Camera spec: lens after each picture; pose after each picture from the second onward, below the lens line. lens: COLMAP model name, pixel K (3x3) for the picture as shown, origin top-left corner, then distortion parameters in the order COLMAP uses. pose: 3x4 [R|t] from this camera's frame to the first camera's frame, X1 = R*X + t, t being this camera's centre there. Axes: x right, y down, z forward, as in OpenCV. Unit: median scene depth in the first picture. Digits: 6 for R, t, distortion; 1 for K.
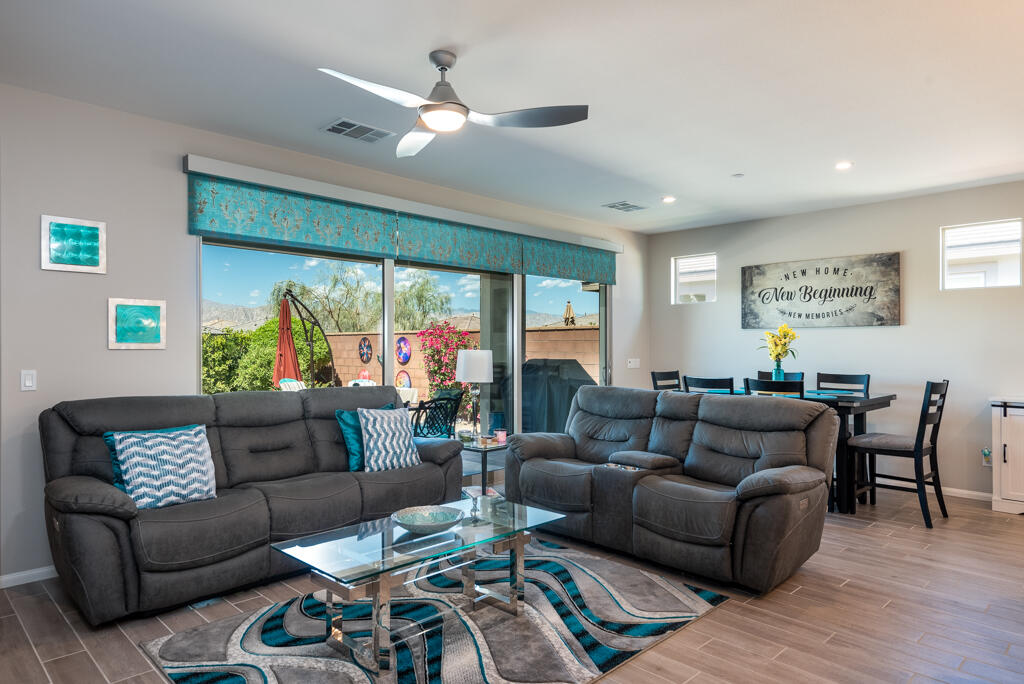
lens RADIAL K [[617.6, 0, 512.0], [0, 617.6, 342.0], [0, 0, 1]] dist [0.041654, -0.000718]
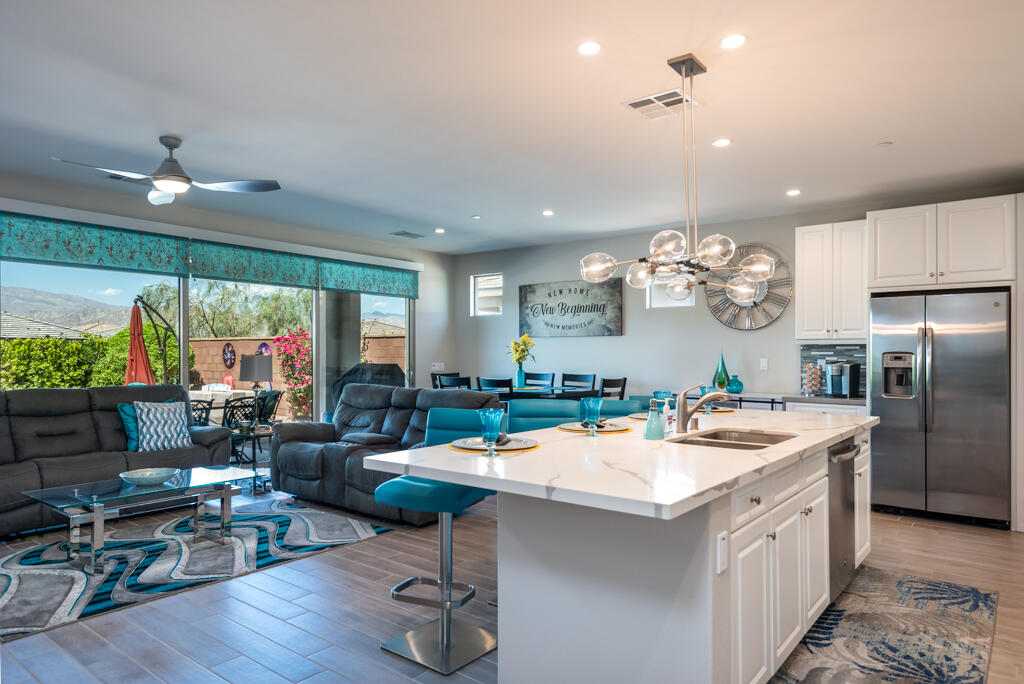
lens RADIAL K [[638.2, 0, 512.0], [0, 638.2, 351.6], [0, 0, 1]] dist [0.005658, 0.000164]
pose [[0.992339, 0.001108, 0.123538, 0.336190], [-0.001918, 0.999977, 0.006441, -0.002872], [-0.123528, -0.006629, 0.992319, -0.357644]]
